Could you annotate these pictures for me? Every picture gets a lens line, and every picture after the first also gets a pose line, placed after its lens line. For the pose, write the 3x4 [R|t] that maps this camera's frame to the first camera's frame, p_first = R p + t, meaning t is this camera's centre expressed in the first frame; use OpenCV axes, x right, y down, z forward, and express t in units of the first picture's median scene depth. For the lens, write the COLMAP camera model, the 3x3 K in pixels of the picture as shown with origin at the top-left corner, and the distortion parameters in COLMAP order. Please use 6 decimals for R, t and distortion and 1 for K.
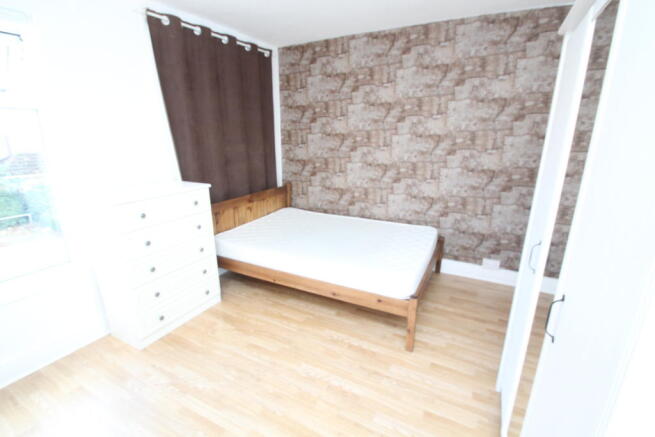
lens RADIAL K [[304.6, 0, 327.6], [0, 304.6, 212.2], [0, 0, 1]] dist [-0.001361, -0.000585]
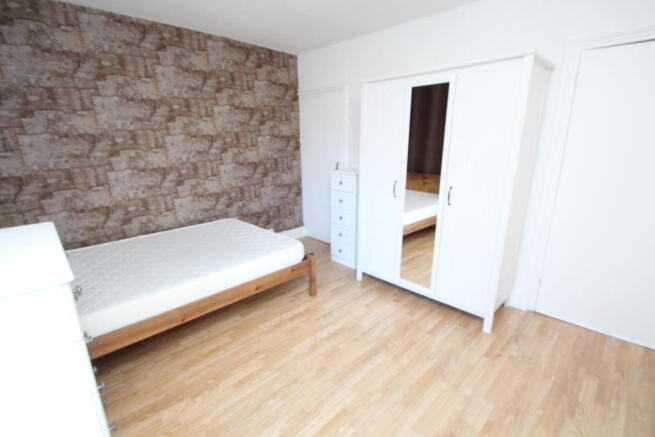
lens RADIAL K [[301.6, 0, 327.5], [0, 301.6, 218.5], [0, 0, 1]] dist [-0.030794, -0.000376]
pose [[0.305037, -0.254330, 0.917752, -0.672693], [0.226570, 0.955392, 0.189455, -0.090988], [-0.924997, 0.150144, 0.349053, 0.328242]]
